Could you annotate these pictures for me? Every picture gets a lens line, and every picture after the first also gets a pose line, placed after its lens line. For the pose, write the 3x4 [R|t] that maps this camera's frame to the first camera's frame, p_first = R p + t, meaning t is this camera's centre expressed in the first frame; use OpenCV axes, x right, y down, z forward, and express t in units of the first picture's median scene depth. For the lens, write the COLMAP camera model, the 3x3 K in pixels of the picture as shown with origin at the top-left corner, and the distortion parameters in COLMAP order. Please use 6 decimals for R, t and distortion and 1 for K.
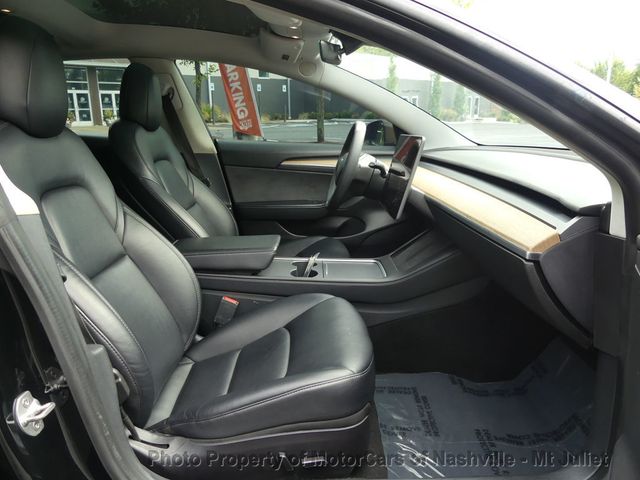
lens RADIAL K [[478.6, 0, 320.0], [0, 478.6, 240.0], [0, 0, 1]] dist [-0.019516, -0.003693]
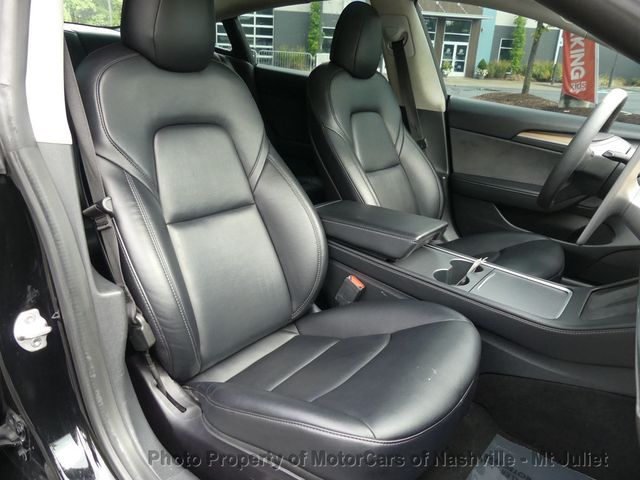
lens RADIAL K [[478.6, 0, 320.0], [0, 478.6, 240.0], [0, 0, 1]] dist [-0.019516, -0.003693]
pose [[0.791639, 0.261622, -0.552143, 0.155136], [-0.212230, 0.965162, 0.153036, -0.046140], [0.572945, -0.003968, 0.819584, 0.177100]]
